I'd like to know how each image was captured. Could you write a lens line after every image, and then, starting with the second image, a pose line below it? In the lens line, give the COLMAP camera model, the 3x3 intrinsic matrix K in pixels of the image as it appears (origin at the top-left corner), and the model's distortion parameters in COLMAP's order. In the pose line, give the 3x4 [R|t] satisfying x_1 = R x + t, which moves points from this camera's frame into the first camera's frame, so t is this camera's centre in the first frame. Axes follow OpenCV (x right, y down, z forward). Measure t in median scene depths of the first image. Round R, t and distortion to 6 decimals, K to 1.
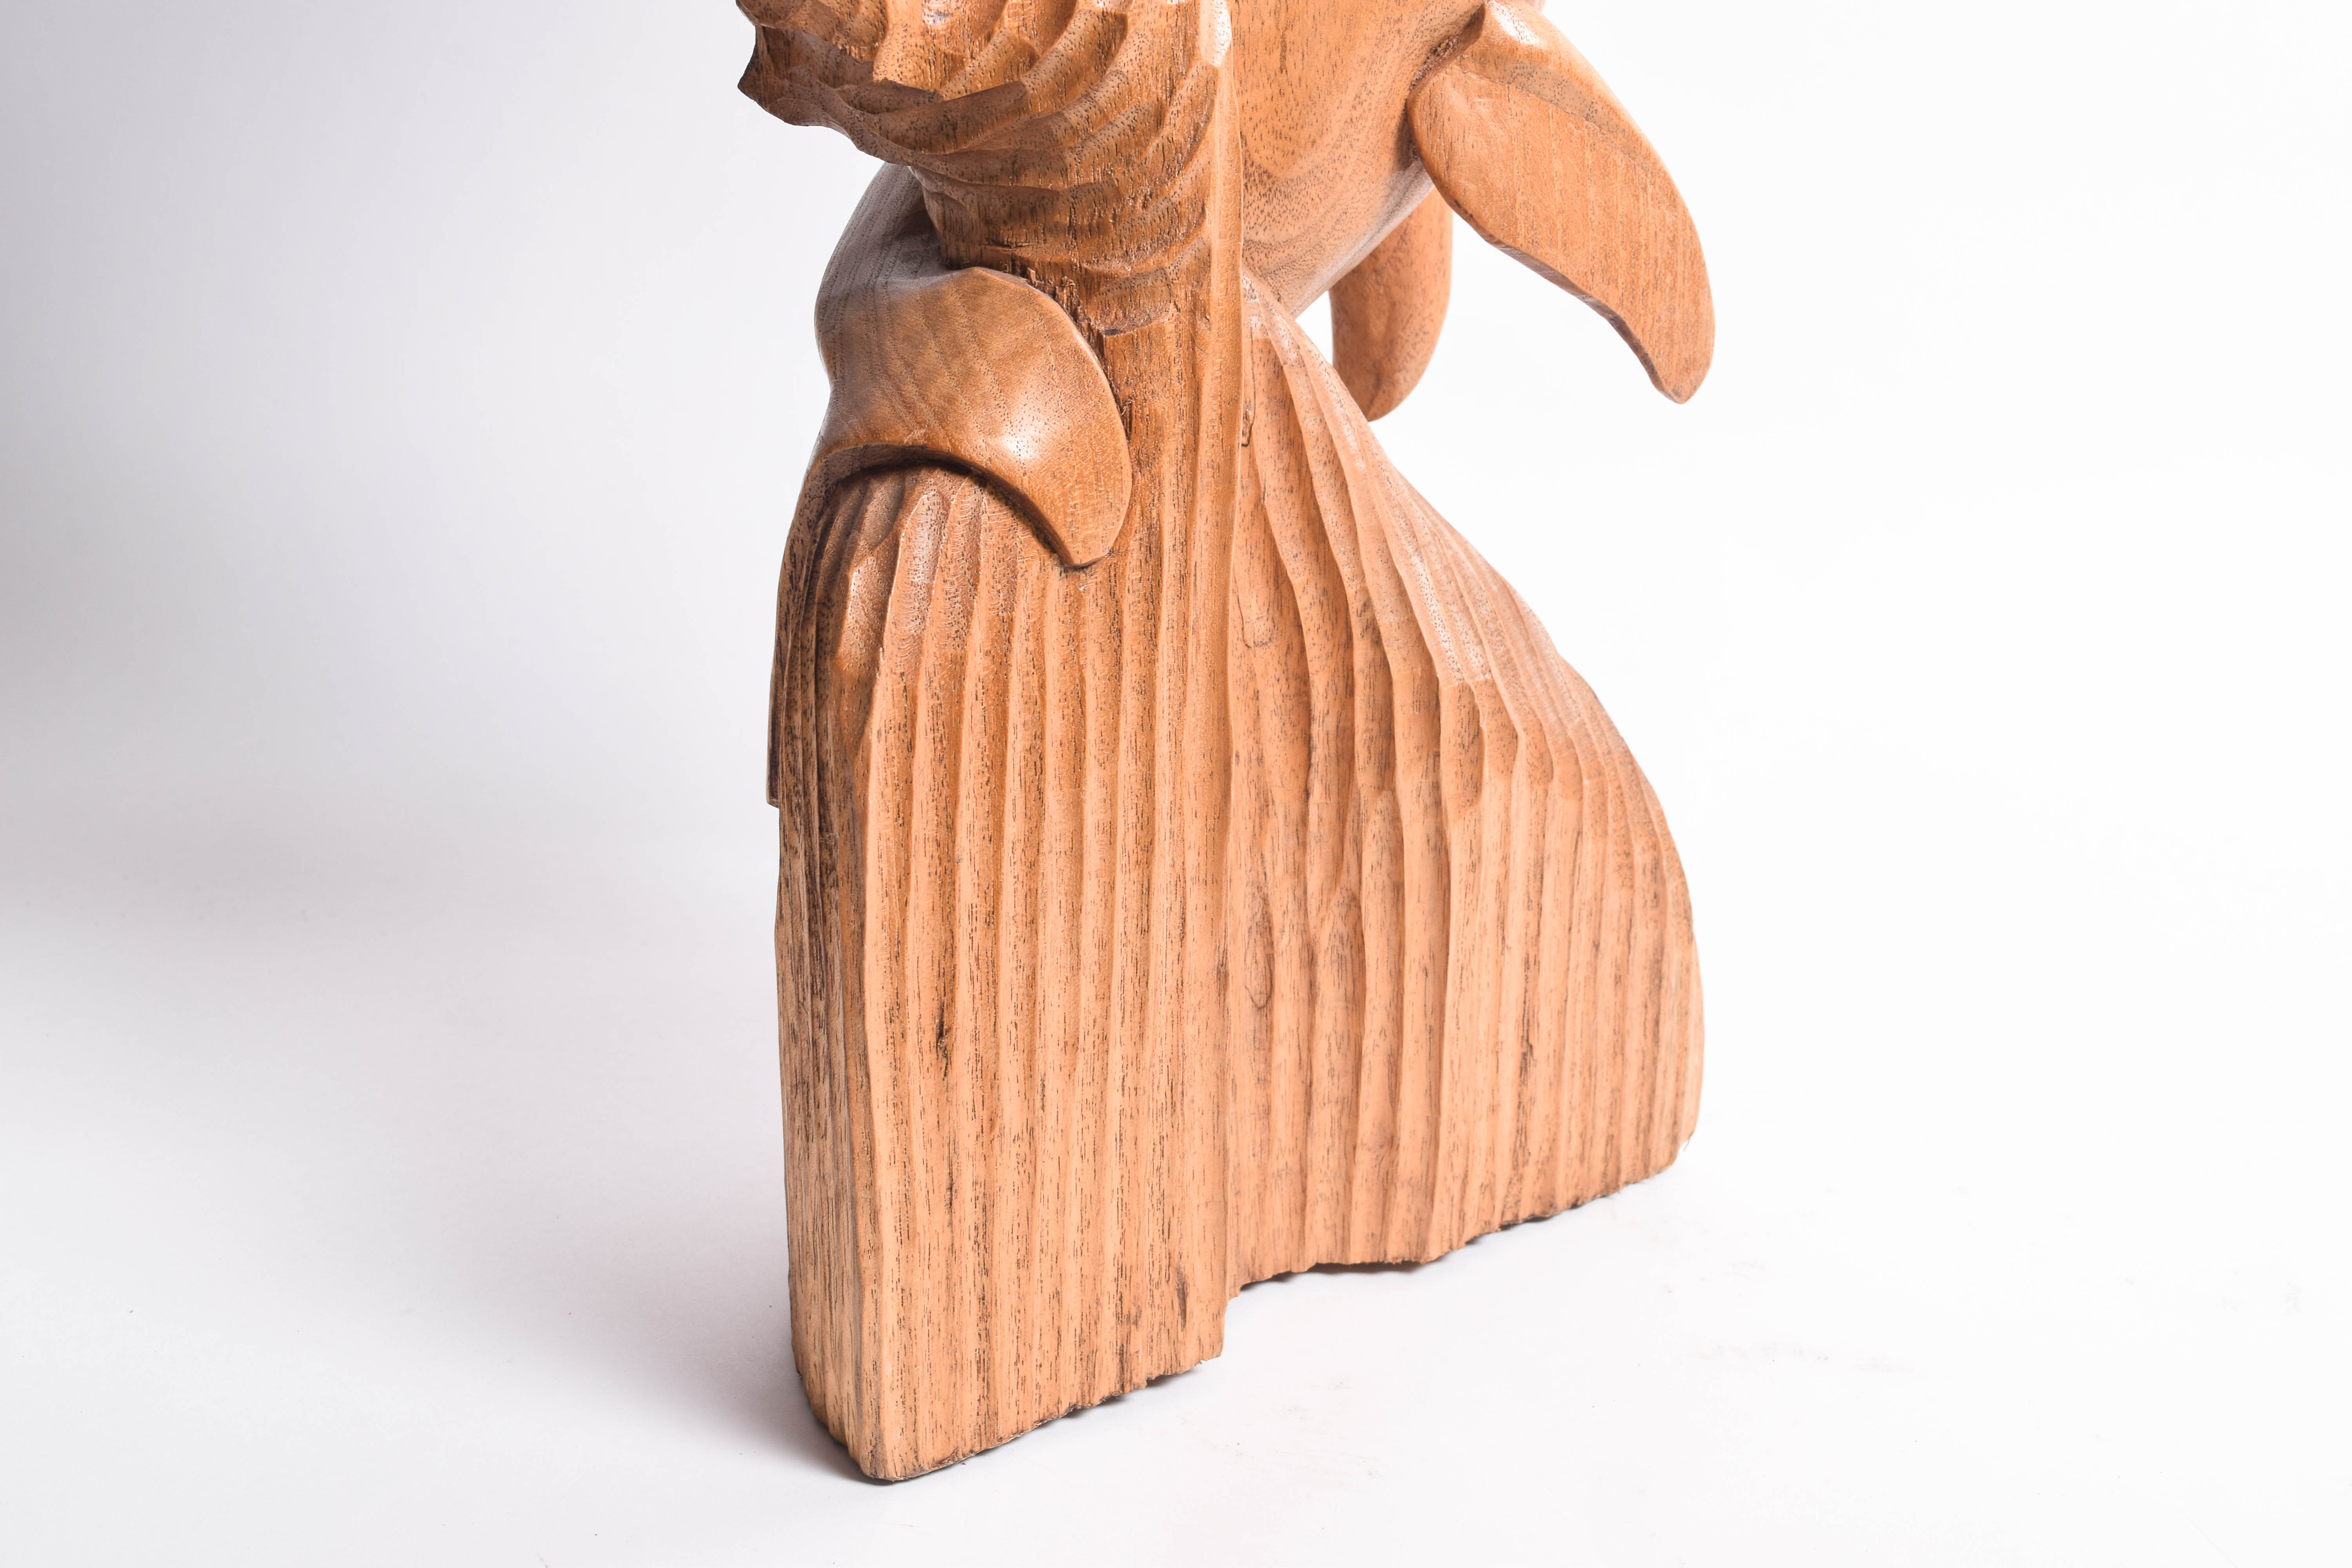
lens RADIAL K [[2739.7, 0, 1179.1], [0, 2739.7, 790.0], [0, 0, 1]] dist [-0.048986, 0.000000]
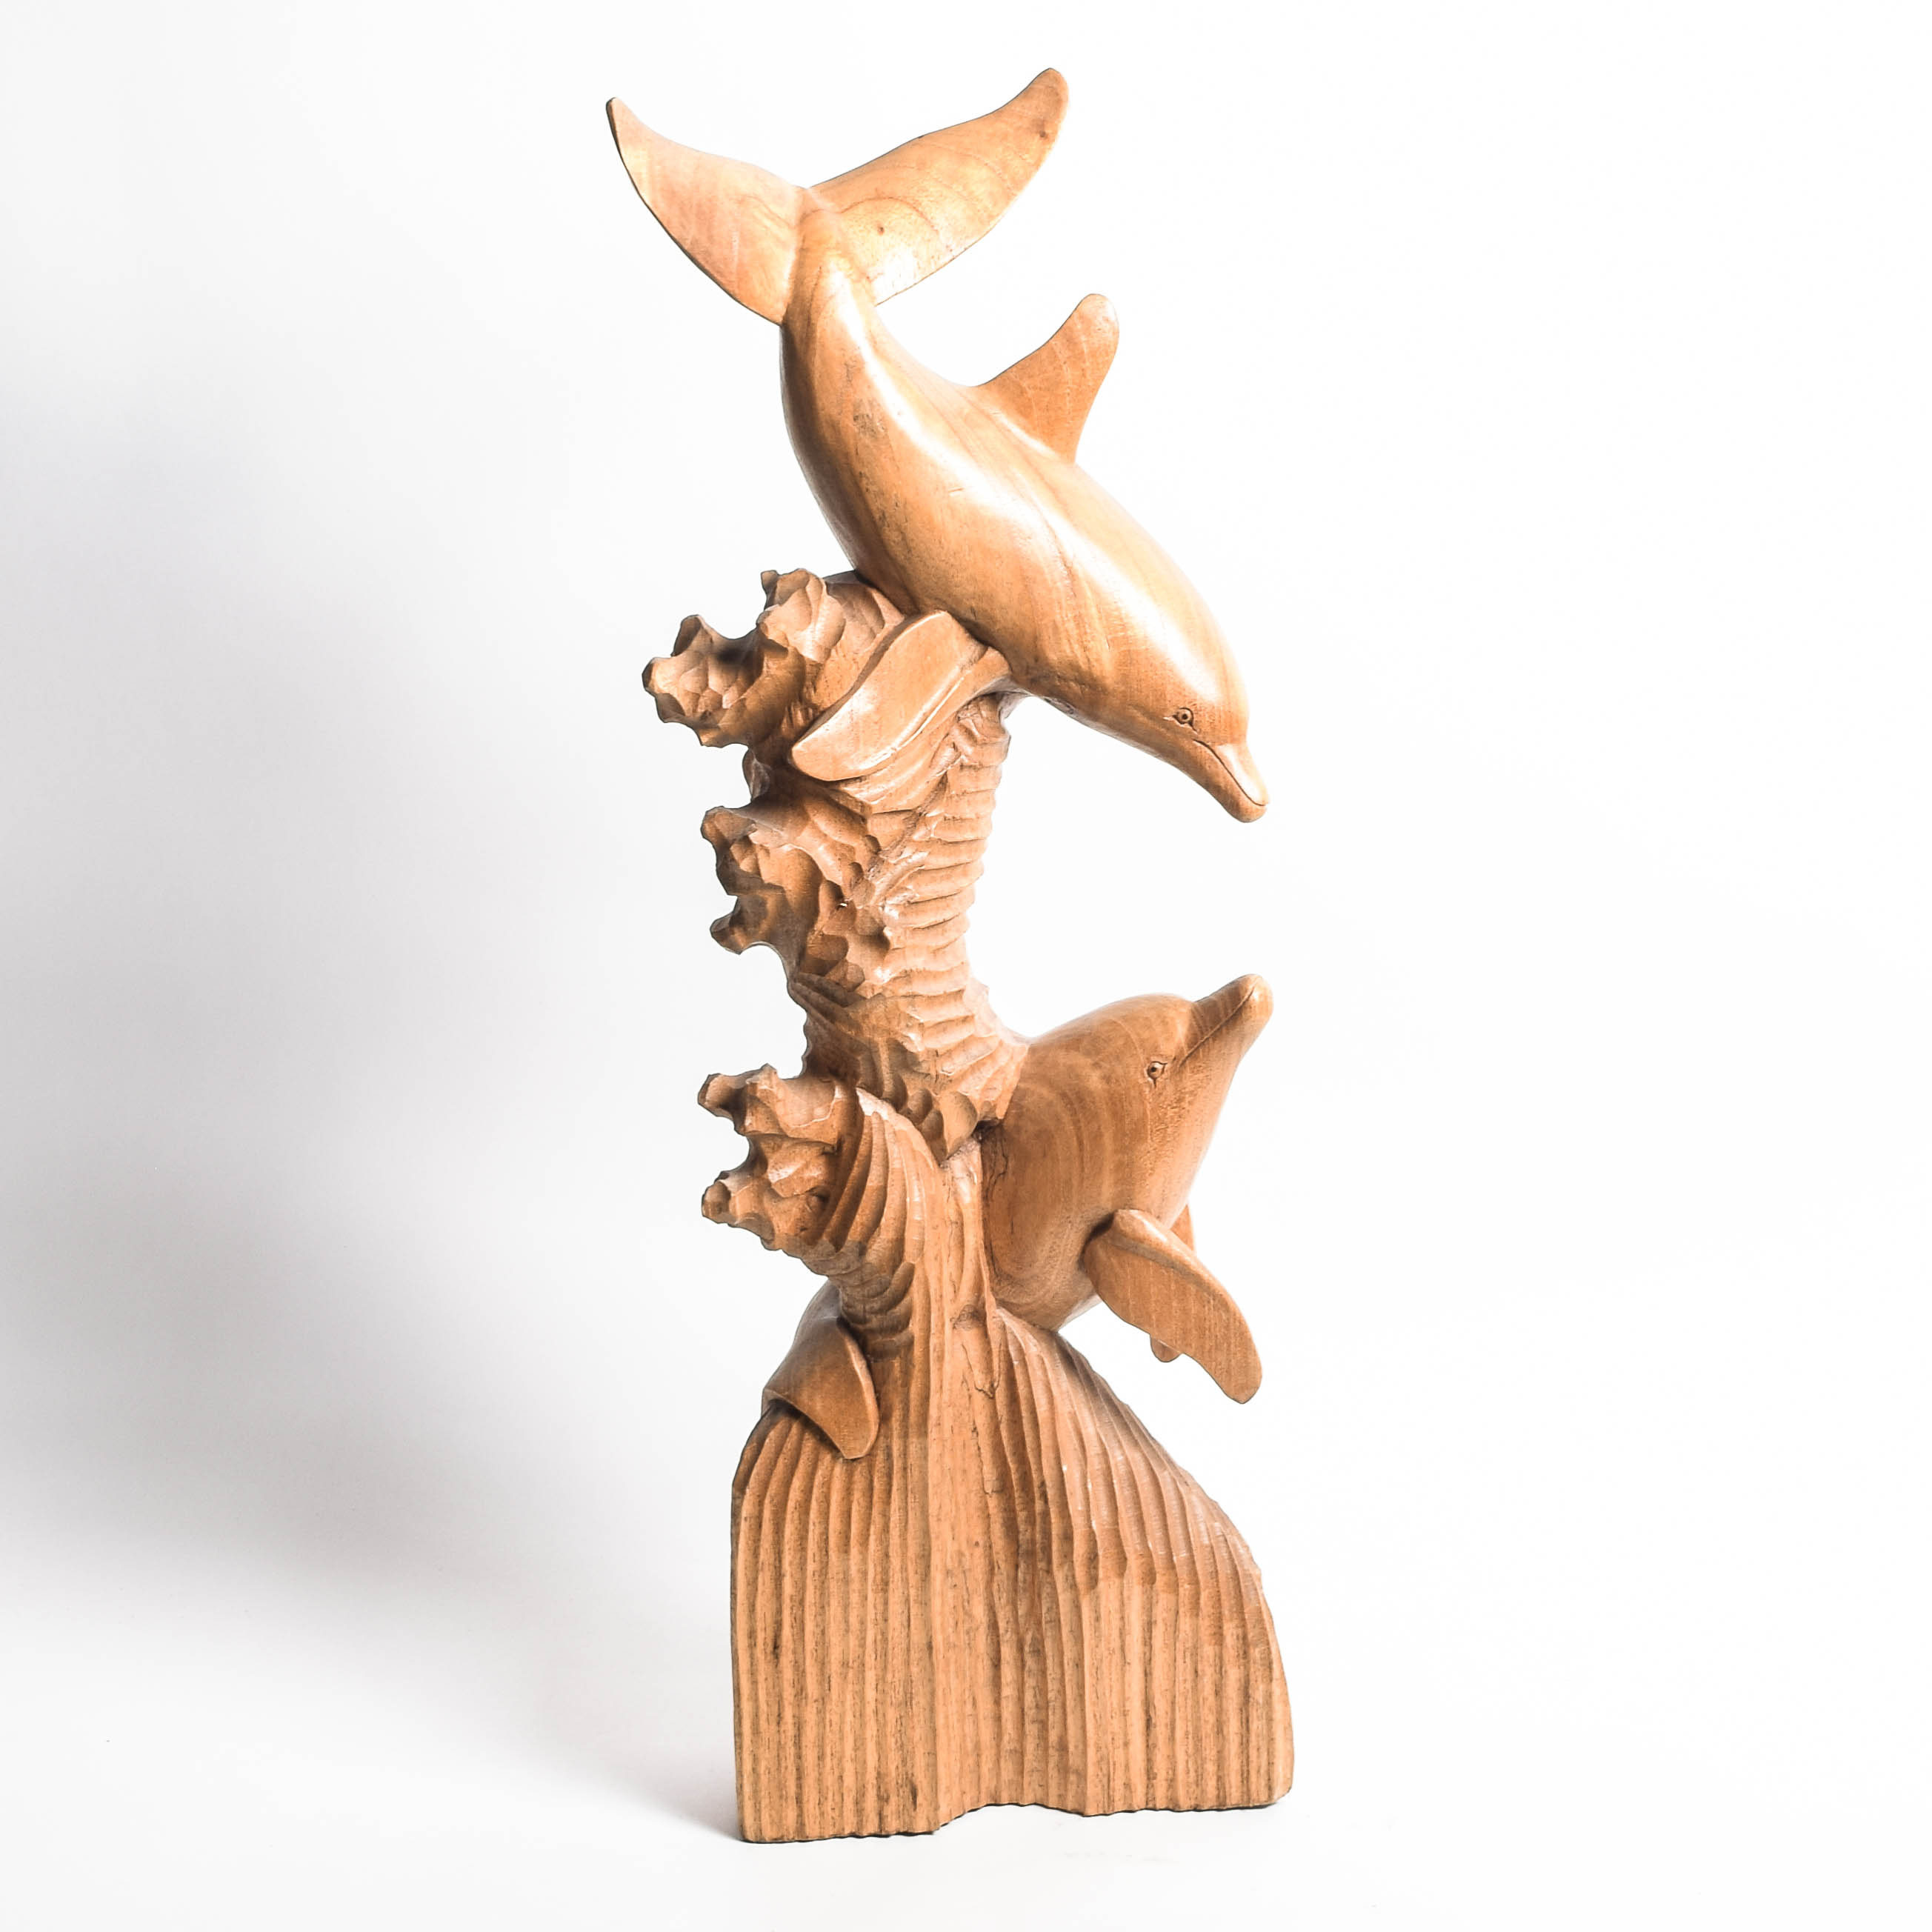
lens RADIAL K [[5590.0, 0, 968.8], [0, 5590.0, 964.5], [0, 0, 1]] dist [-0.089137, 0.000000]
pose [[0.863635, 0.153815, -0.480078, 2.050649], [-0.146442, 0.987796, 0.053043, -0.693376], [0.482378, 0.024494, 0.875621, -2.803108]]
